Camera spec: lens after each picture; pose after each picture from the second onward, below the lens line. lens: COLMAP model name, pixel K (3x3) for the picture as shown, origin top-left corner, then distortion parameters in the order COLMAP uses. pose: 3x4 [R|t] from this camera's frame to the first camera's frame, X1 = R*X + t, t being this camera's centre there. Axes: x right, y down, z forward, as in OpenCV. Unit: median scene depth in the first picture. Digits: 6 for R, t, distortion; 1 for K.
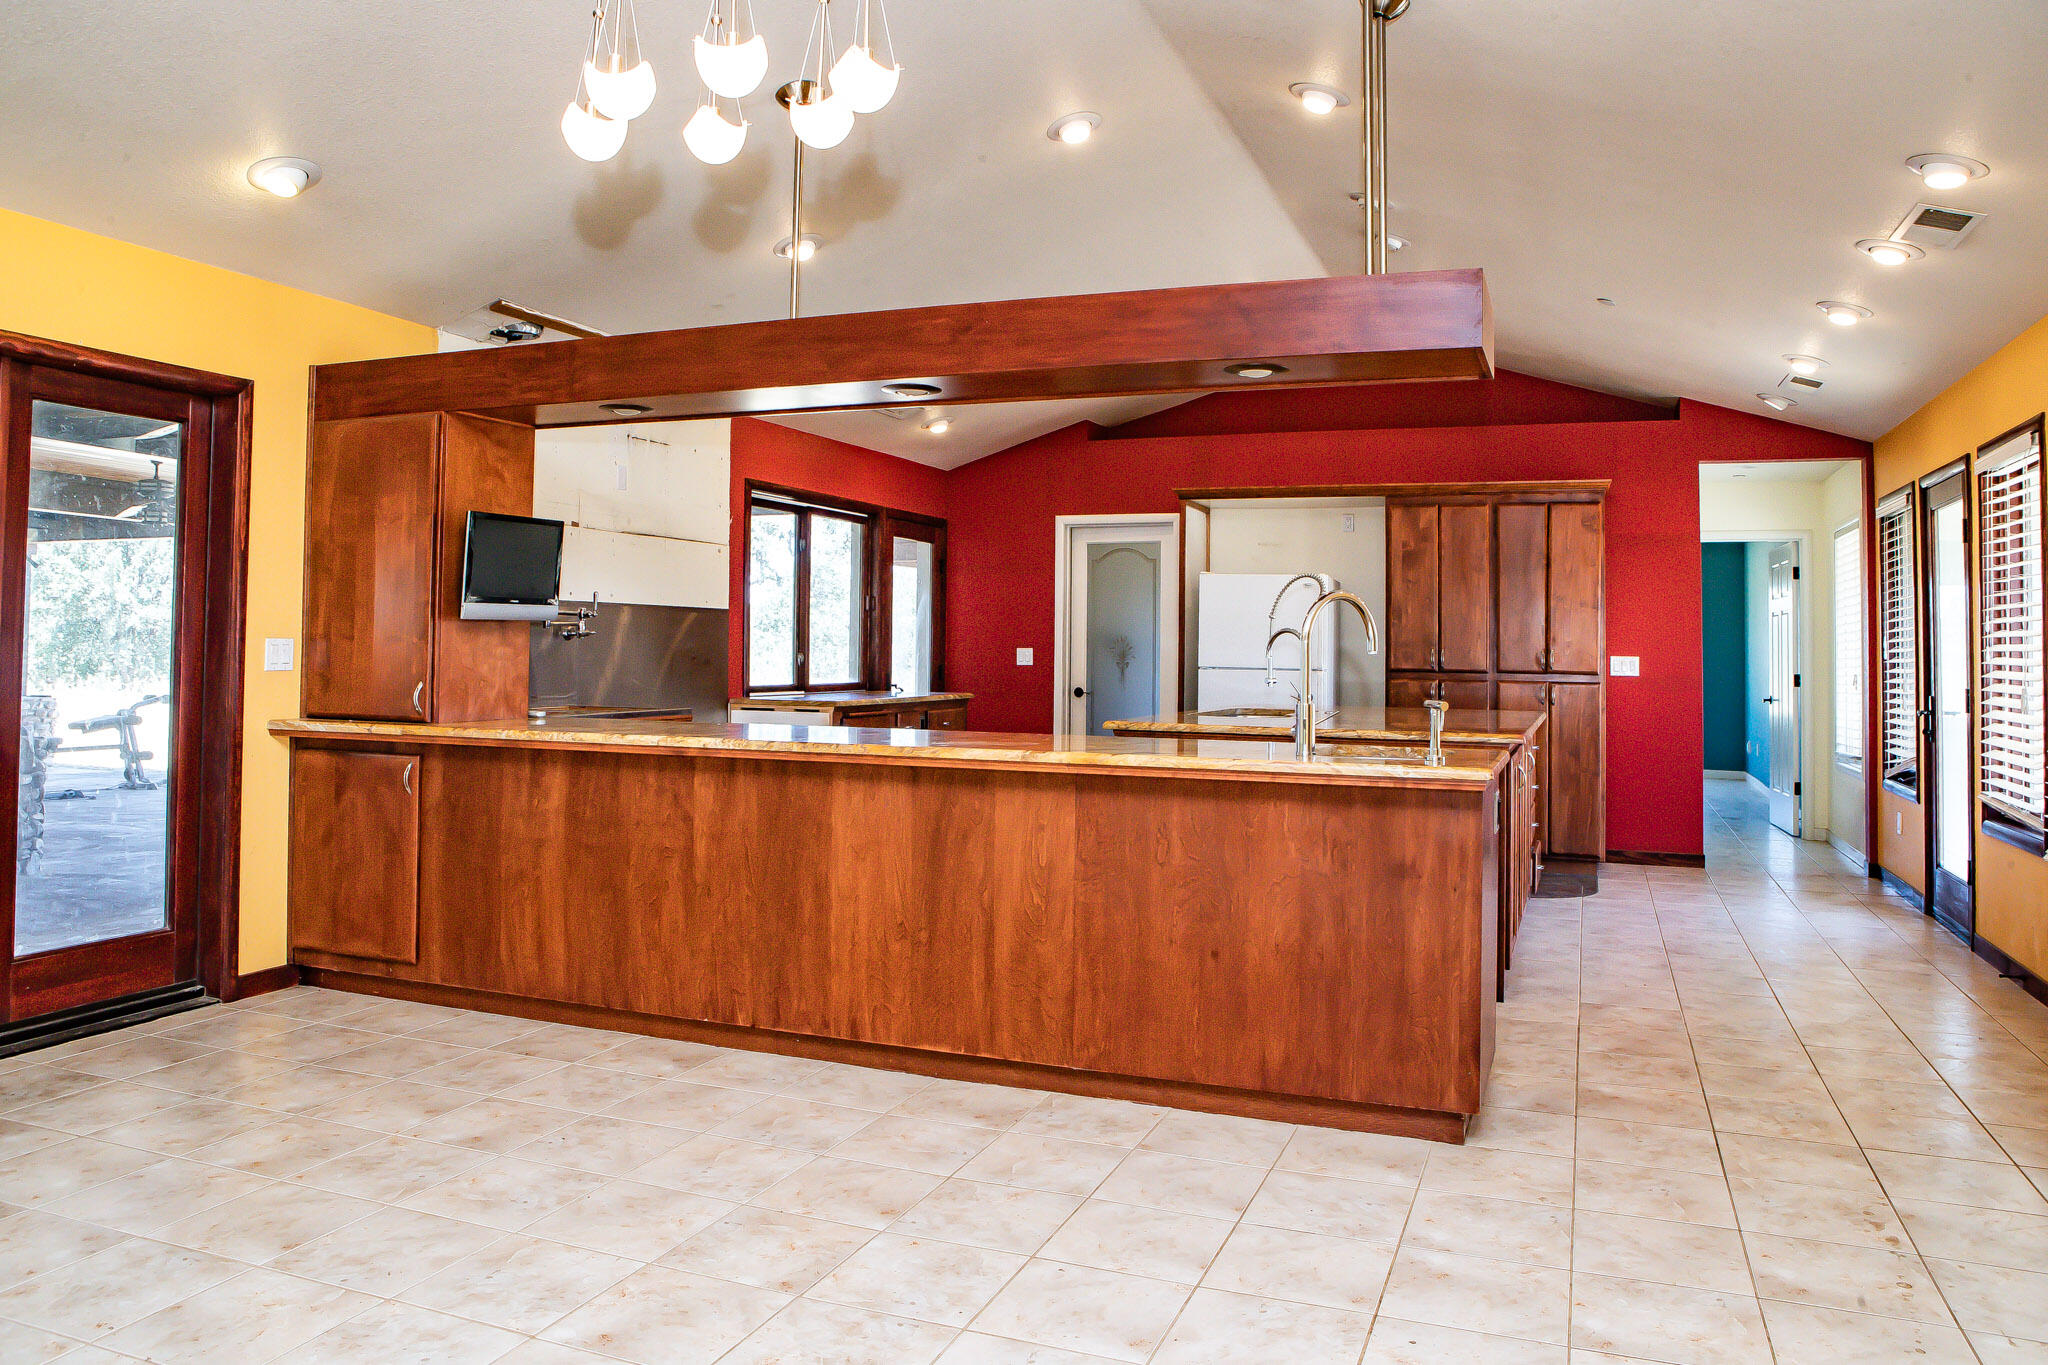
lens RADIAL K [[1449.5, 0, 1024.0], [0, 1449.5, 687.0], [0, 0, 1]] dist [-0.045825, 0.011291]
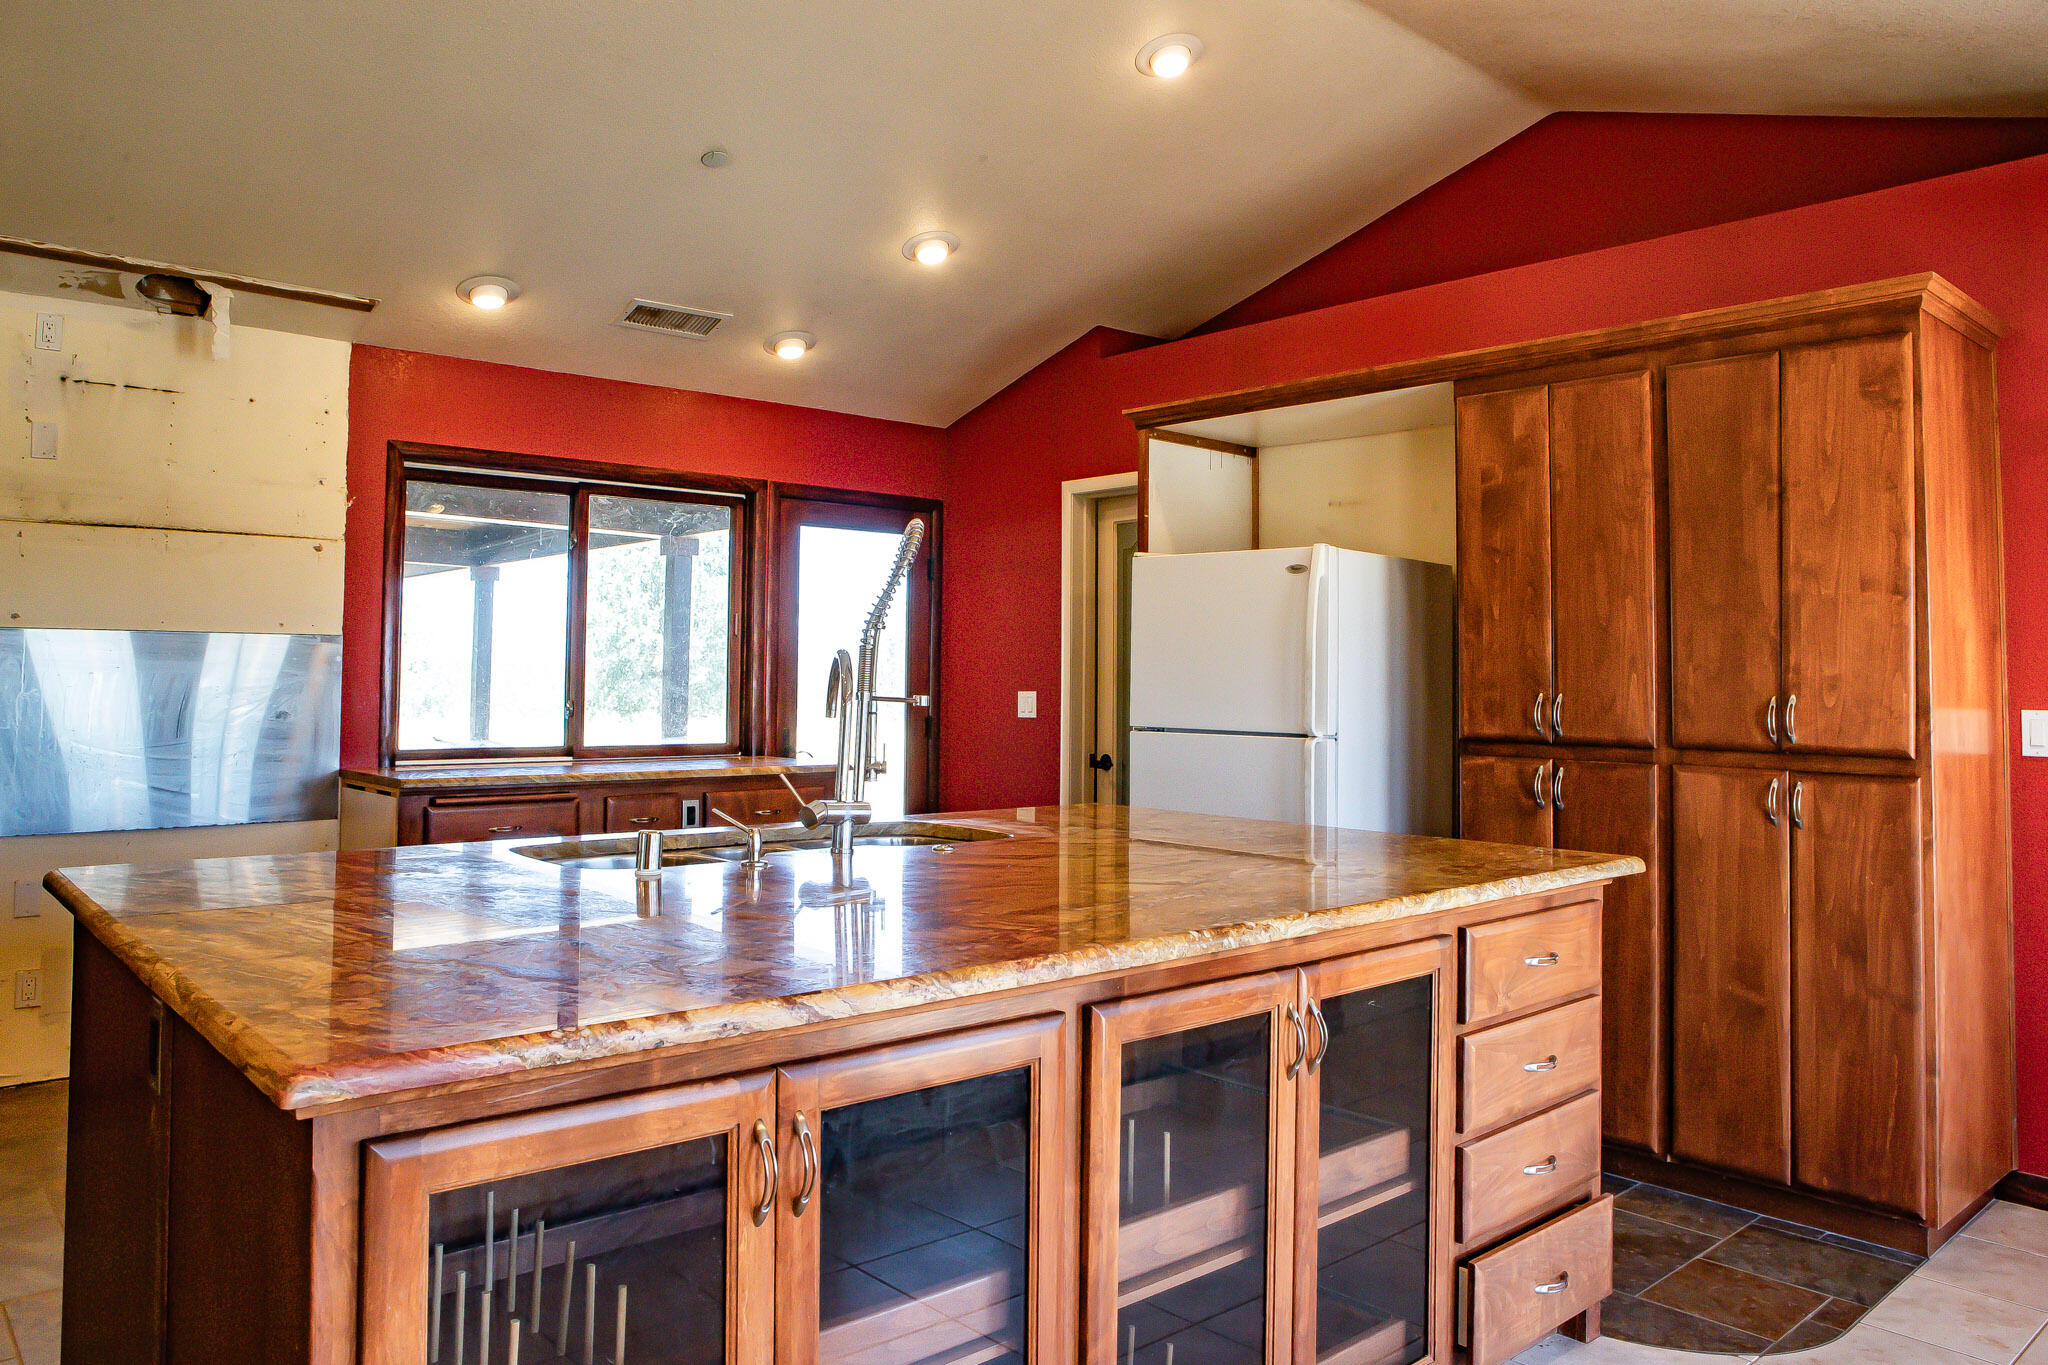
lens RADIAL K [[1449.5, 0, 1022.8], [0, 1449.5, 668.8], [0, 0, 1]] dist [-0.045825, 0.011291]
pose [[0.886268, -0.007516, -0.463111, 0.350329], [-0.010533, 0.999283, -0.036375, -0.015792], [0.463052, 0.037116, 0.885553, 0.511323]]
